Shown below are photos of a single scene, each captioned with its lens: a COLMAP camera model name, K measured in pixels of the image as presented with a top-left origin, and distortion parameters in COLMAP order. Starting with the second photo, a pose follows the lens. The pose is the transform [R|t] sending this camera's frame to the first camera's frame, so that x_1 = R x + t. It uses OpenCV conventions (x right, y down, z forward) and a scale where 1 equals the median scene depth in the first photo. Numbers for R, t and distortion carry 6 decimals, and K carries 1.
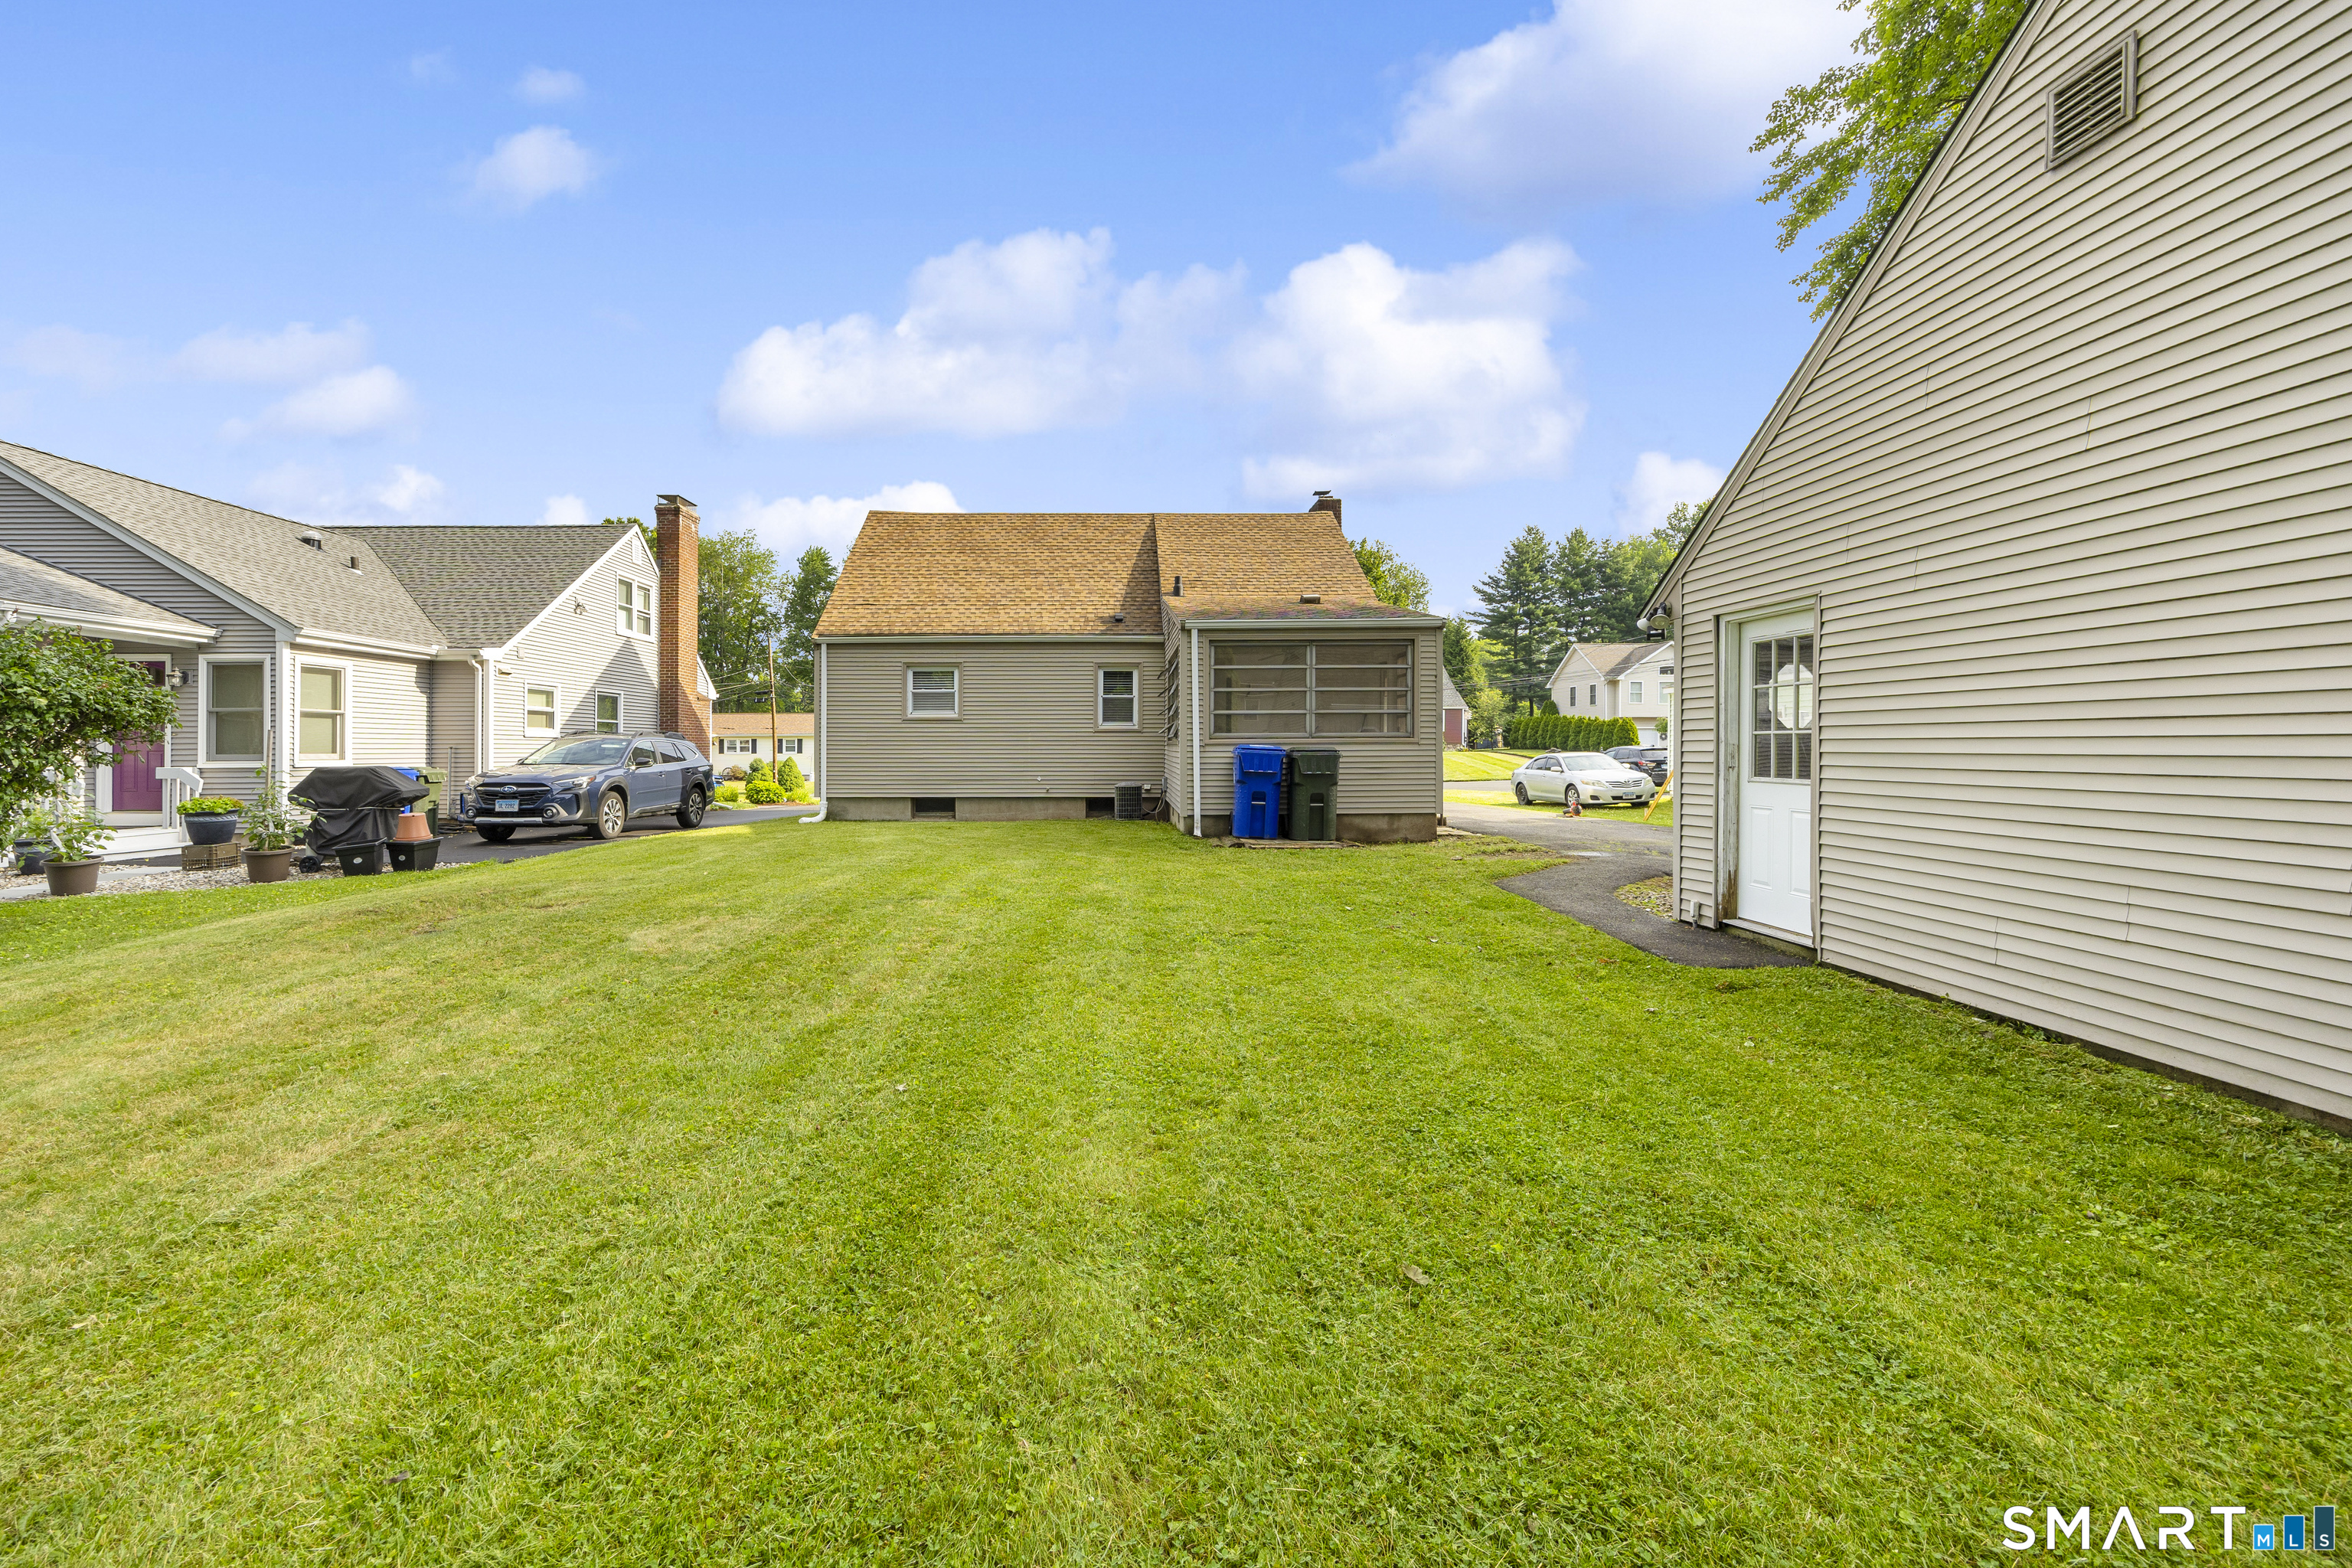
lens RADIAL K [[917.3, 0, 1143.4], [0, 917.3, 742.3], [0, 0, 1]] dist [-0.002201, 0.000571]
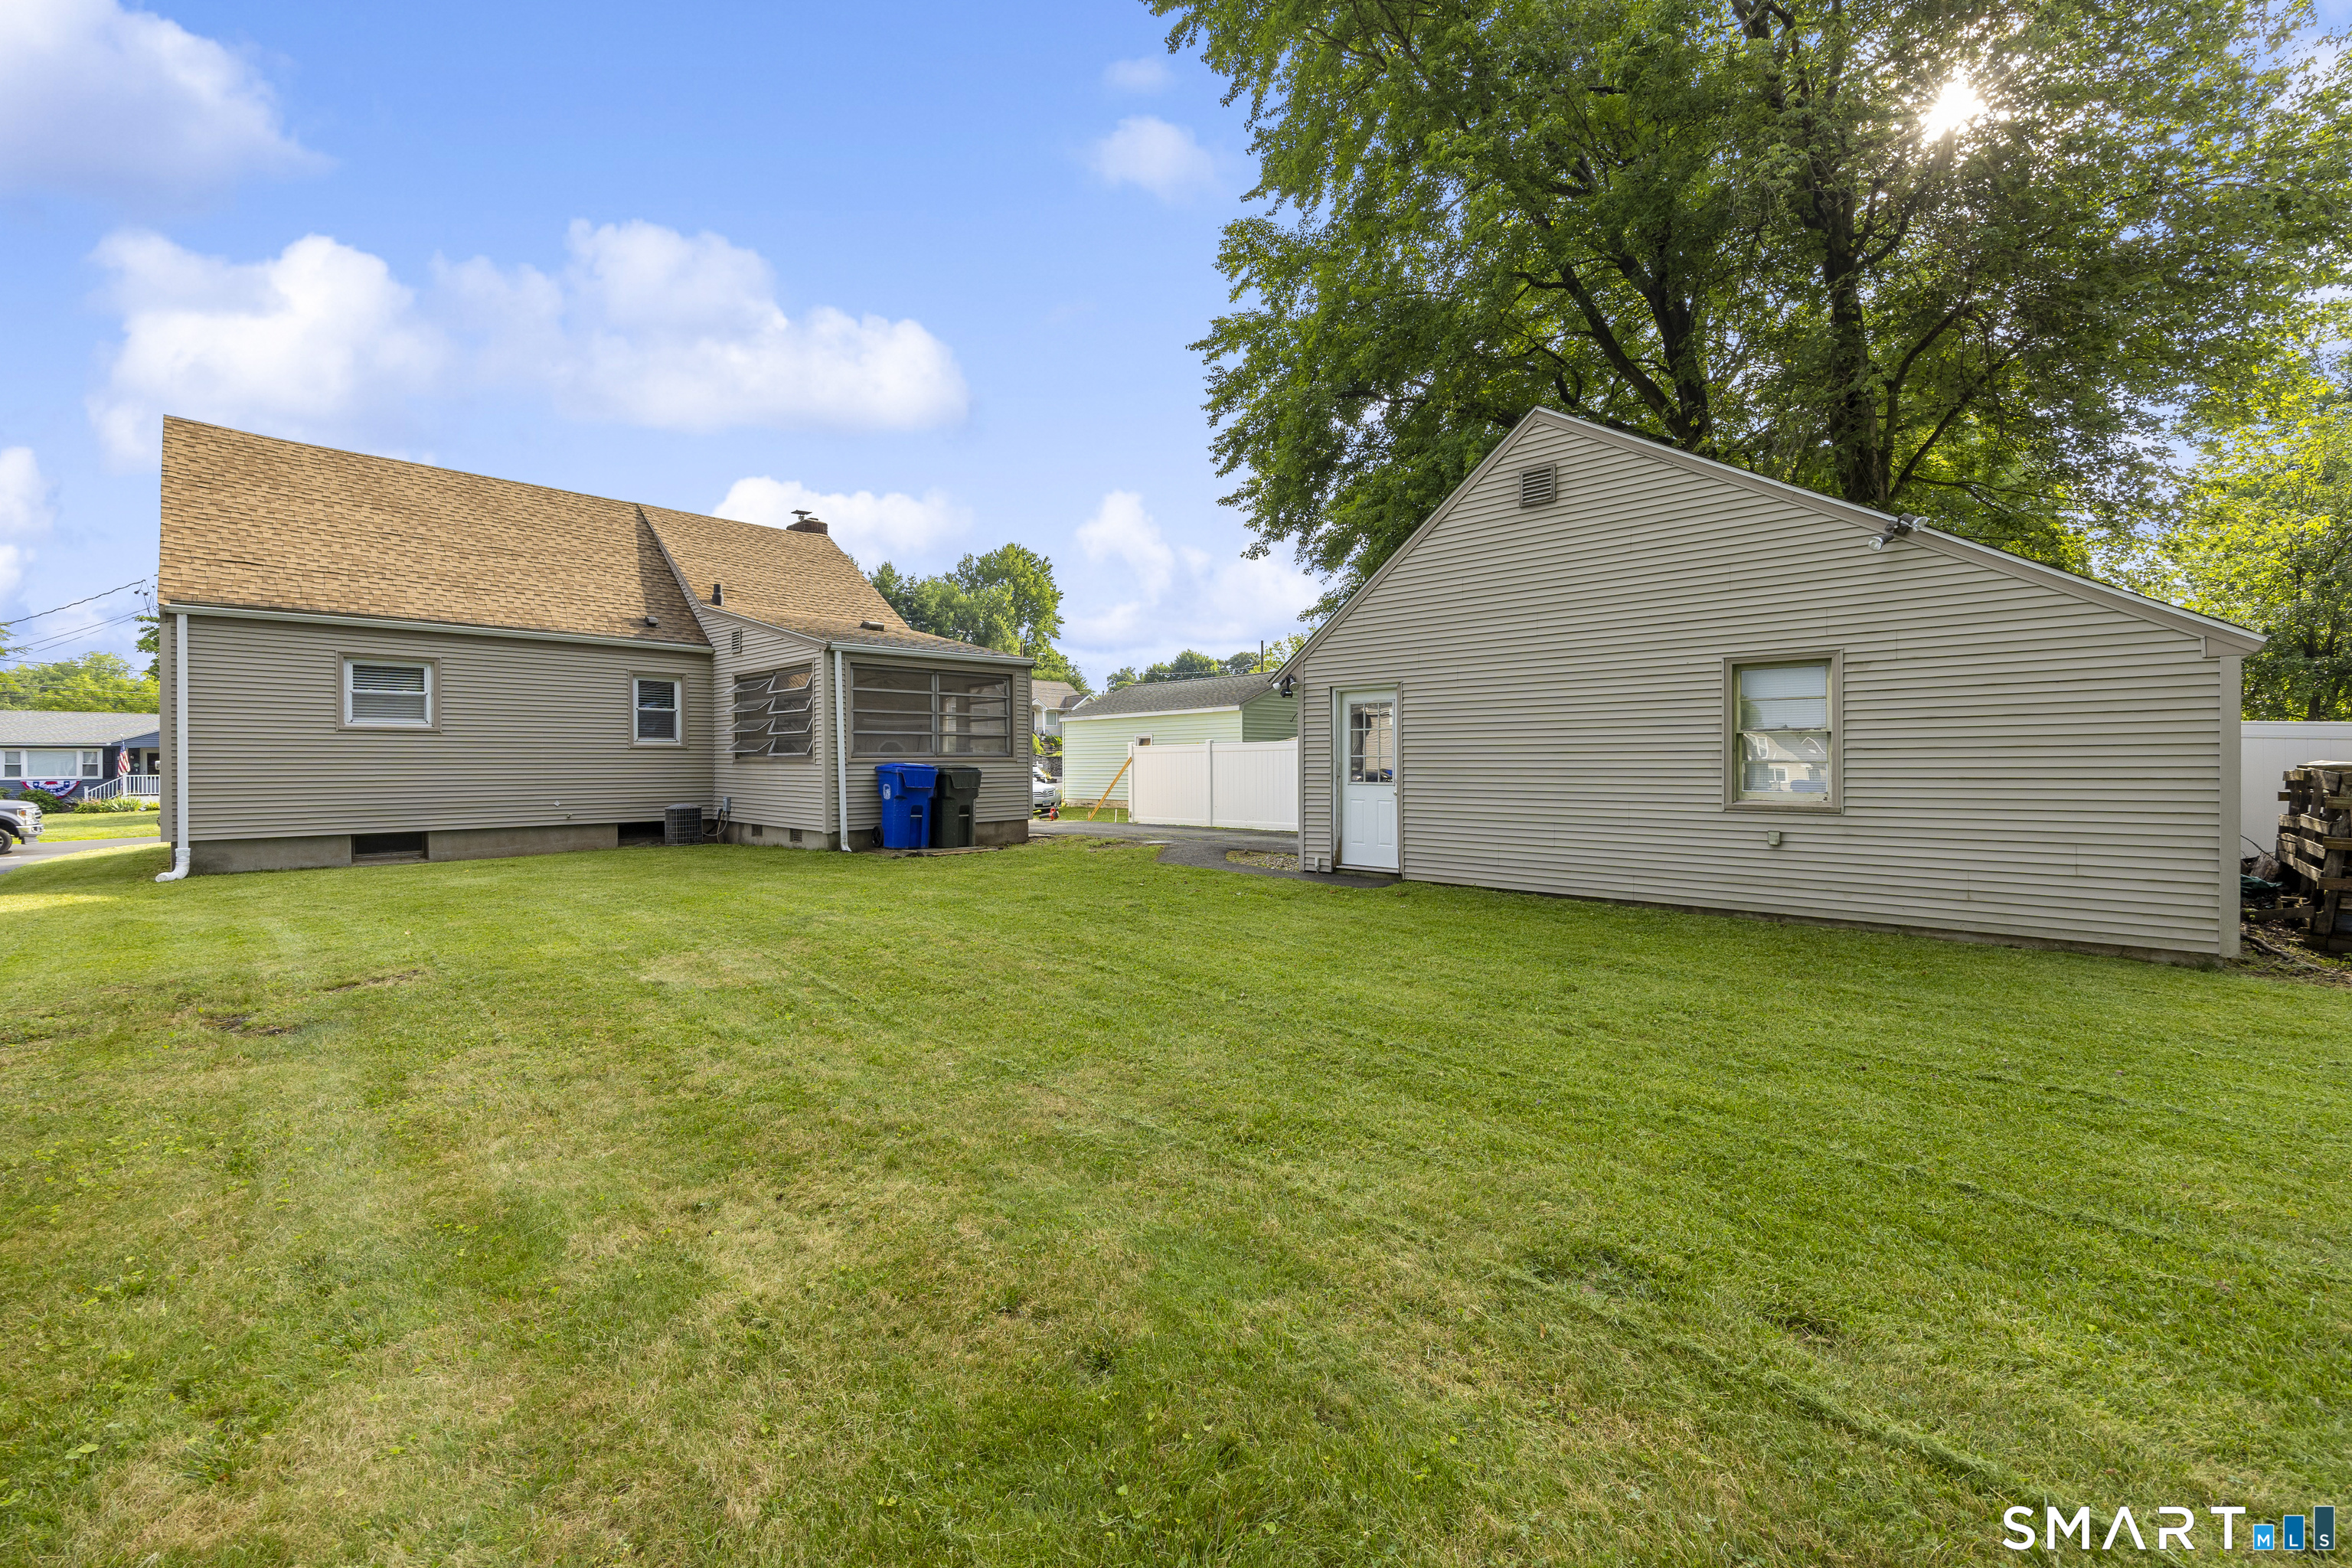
lens RADIAL K [[917.3, 0, 1172.0], [0, 917.3, 752.8], [0, 0, 1]] dist [-0.002201, 0.000571]
pose [[0.703567, 0.006881, 0.710595, -0.314917], [-0.001476, 0.999965, -0.008221, -0.001013], [-0.710627, 0.004735, 0.703553, 0.006738]]
